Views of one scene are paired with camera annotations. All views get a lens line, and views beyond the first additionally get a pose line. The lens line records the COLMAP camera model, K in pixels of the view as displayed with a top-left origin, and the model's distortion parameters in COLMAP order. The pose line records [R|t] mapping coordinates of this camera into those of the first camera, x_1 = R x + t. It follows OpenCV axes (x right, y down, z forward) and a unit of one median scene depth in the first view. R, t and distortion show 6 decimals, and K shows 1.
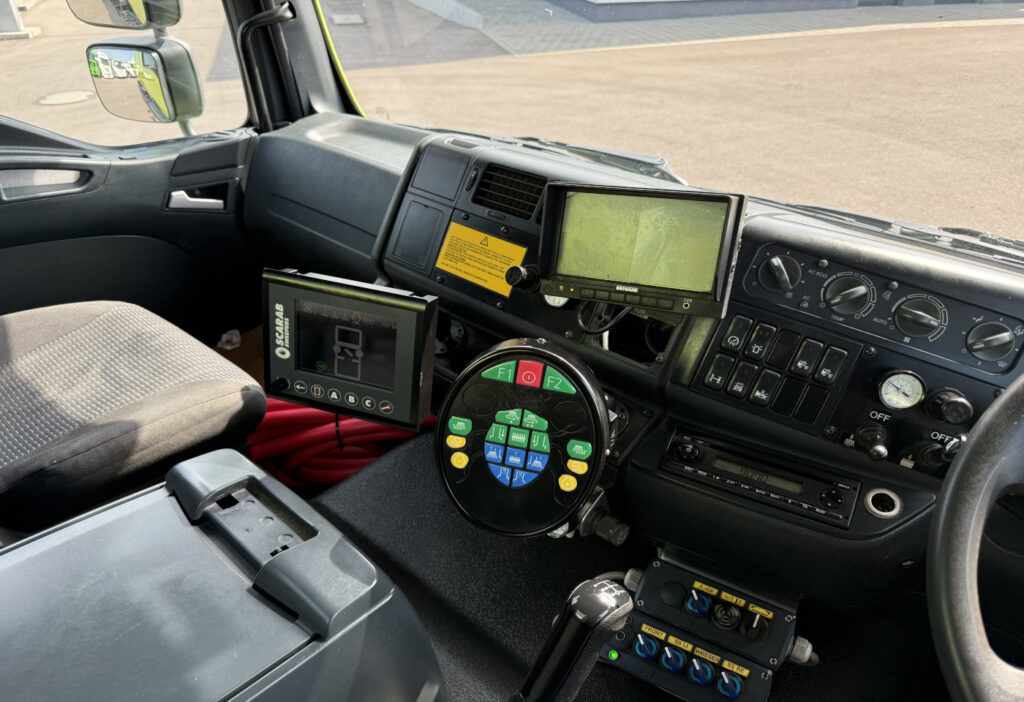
lens RADIAL K [[711.6, 0, 512.0], [0, 711.6, 351.0], [0, 0, 1]] dist [0.056544, -0.002284]
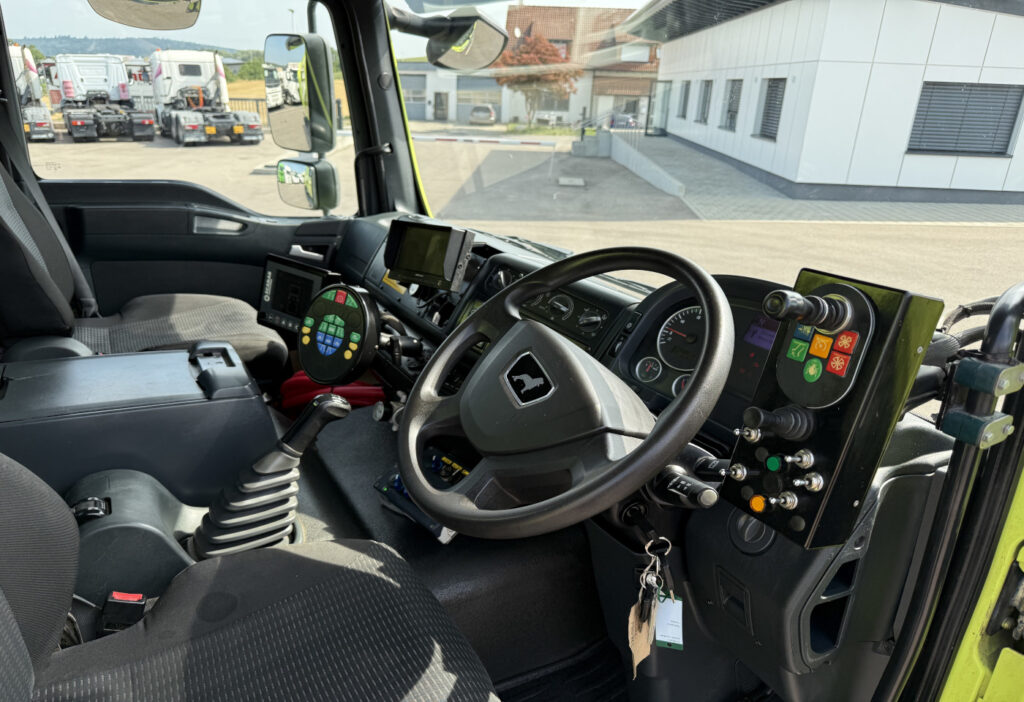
lens RADIAL K [[711.6, 0, 512.0], [0, 711.6, 351.0], [0, 0, 1]] dist [0.056544, -0.002284]
pose [[0.950244, 0.138306, -0.279120, 0.395164], [-0.192739, 0.964968, -0.178014, 0.165271], [0.244721, 0.222954, 0.943612, -0.271718]]
